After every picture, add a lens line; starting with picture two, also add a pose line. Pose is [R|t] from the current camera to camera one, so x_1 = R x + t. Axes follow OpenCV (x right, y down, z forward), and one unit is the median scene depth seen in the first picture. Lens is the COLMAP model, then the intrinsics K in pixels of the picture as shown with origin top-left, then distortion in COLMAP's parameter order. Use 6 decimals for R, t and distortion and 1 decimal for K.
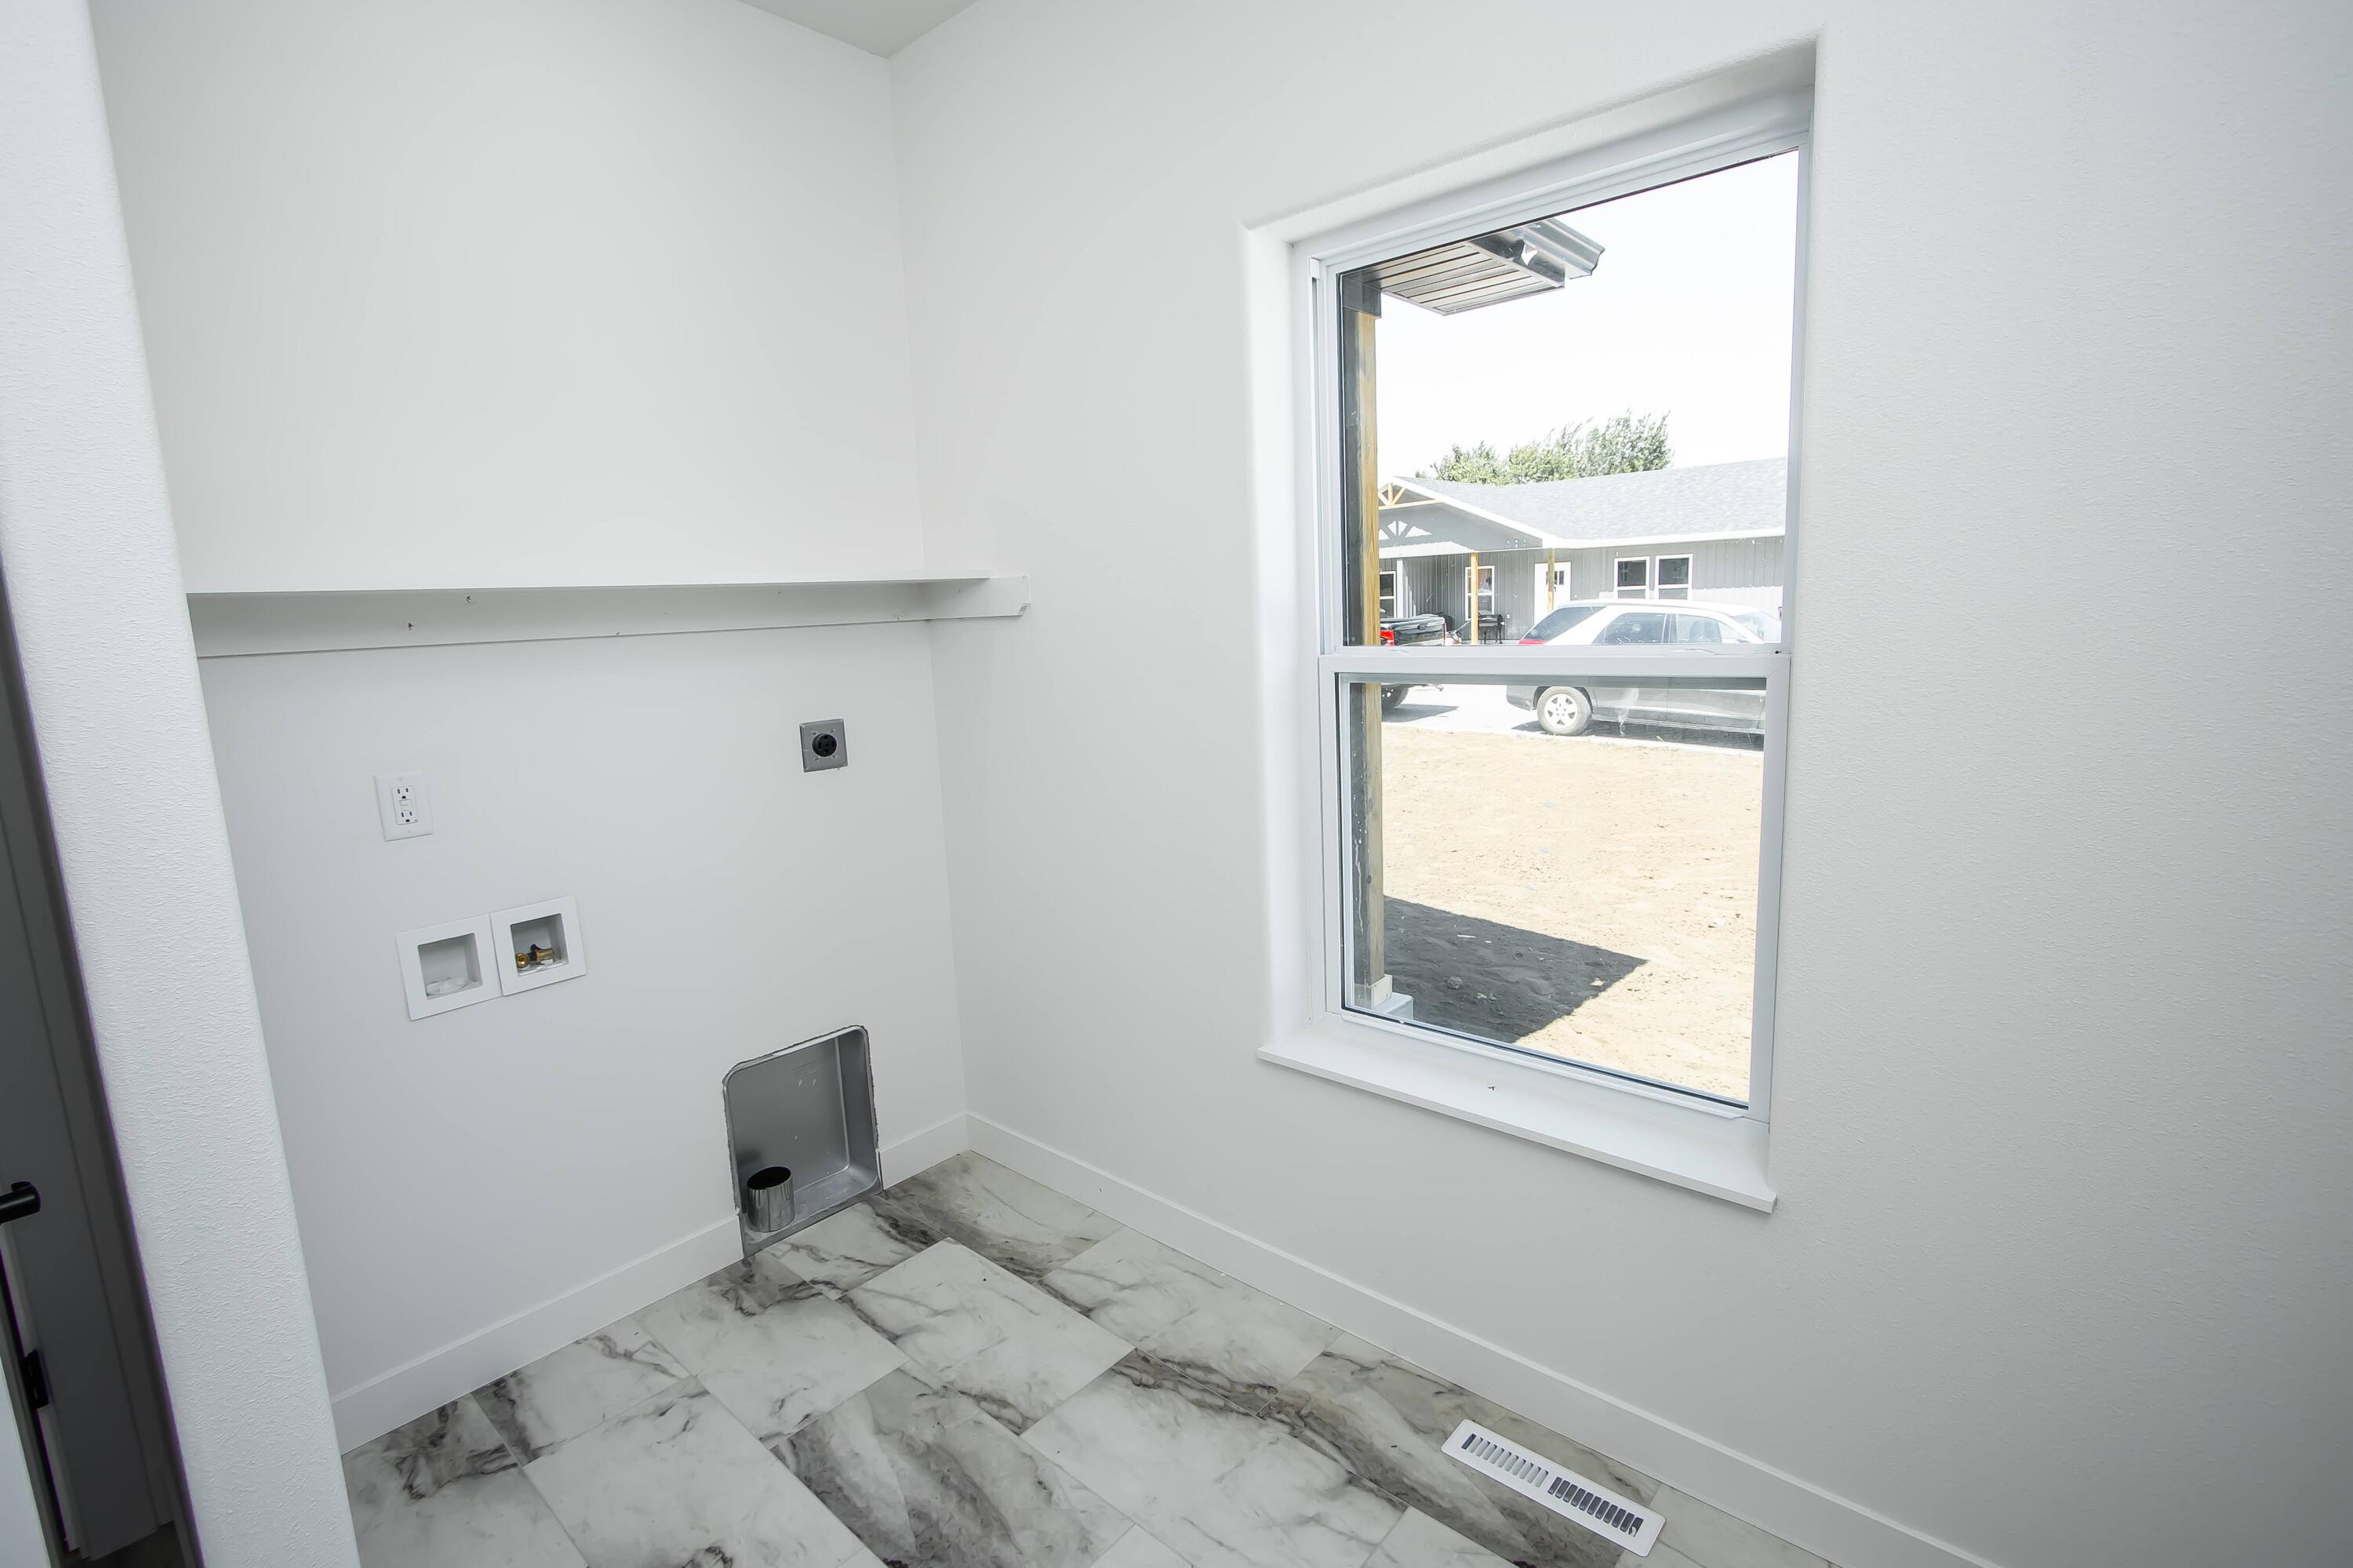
lens RADIAL K [[1081.3, 0, 1181.7], [0, 1081.3, 766.5], [0, 0, 1]] dist [-0.023772, 0.003489]
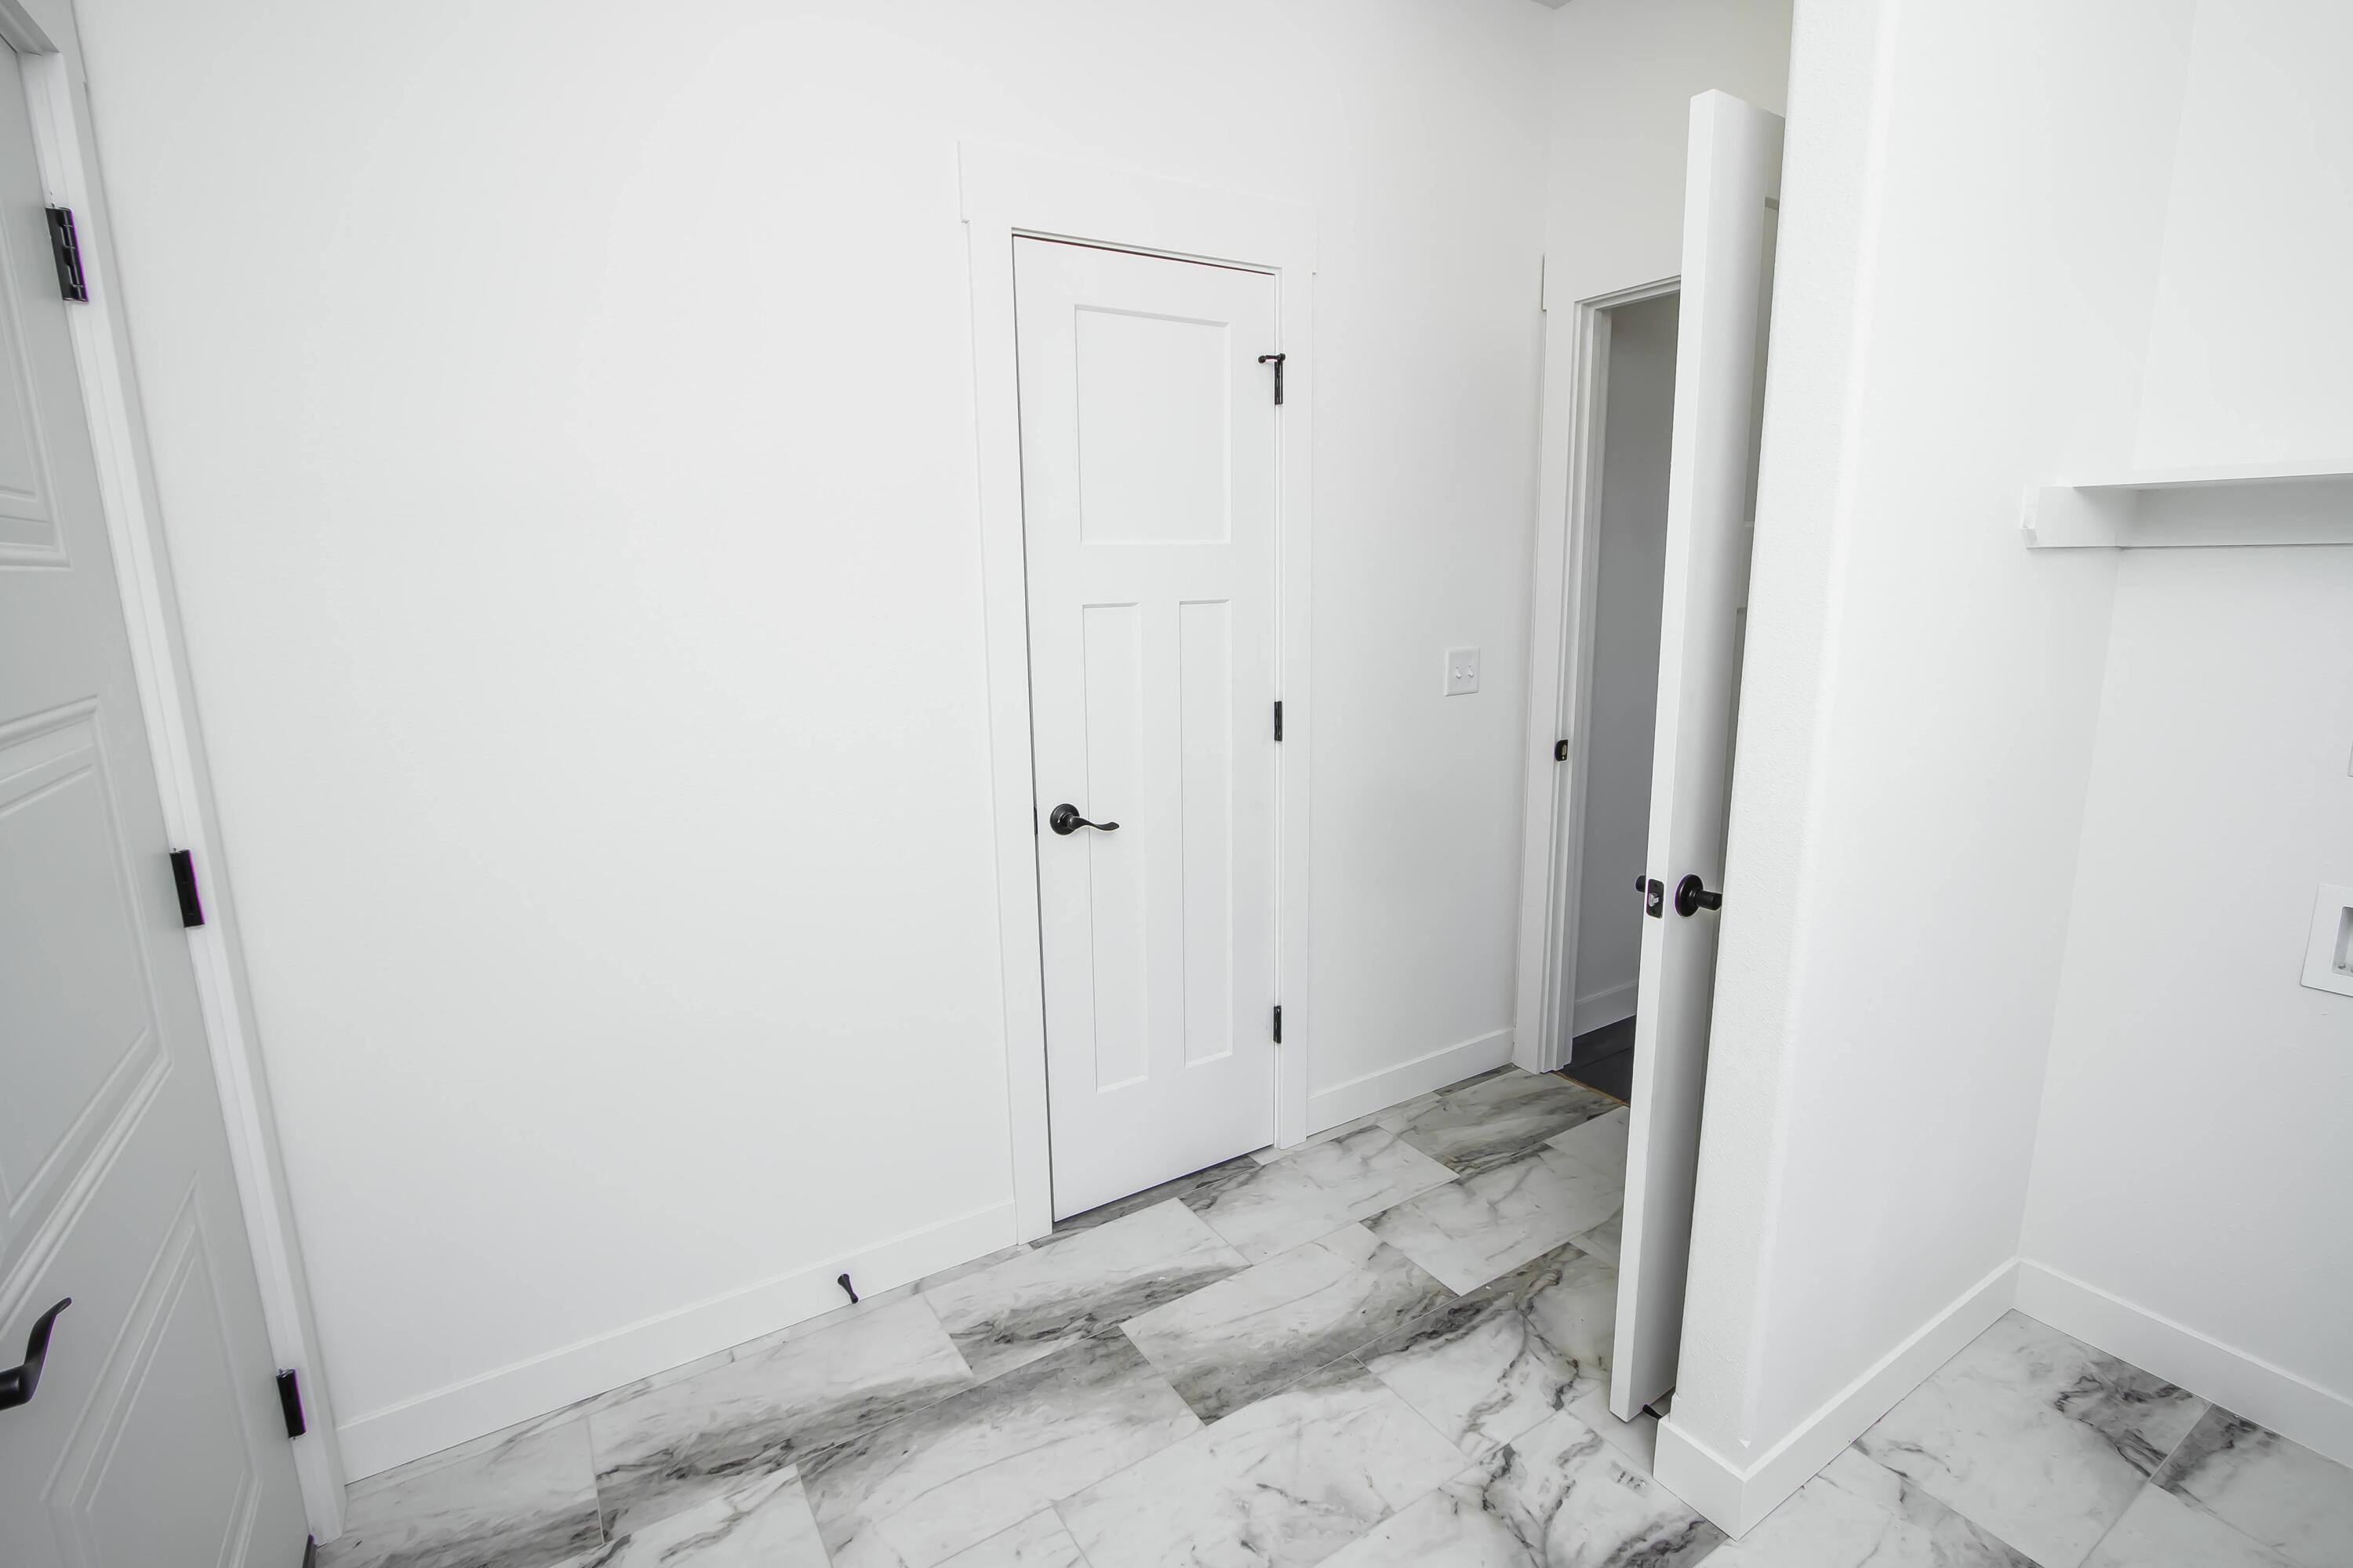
lens RADIAL K [[1081.3, 0, 1179.6], [0, 1081.3, 782.5], [0, 0, 1]] dist [-0.023772, 0.003489]
pose [[-0.272046, 0.245859, -0.930346, 0.295840], [-0.108403, 0.952826, 0.283498, -0.073328], [0.956159, 0.177977, -0.232561, 0.318568]]
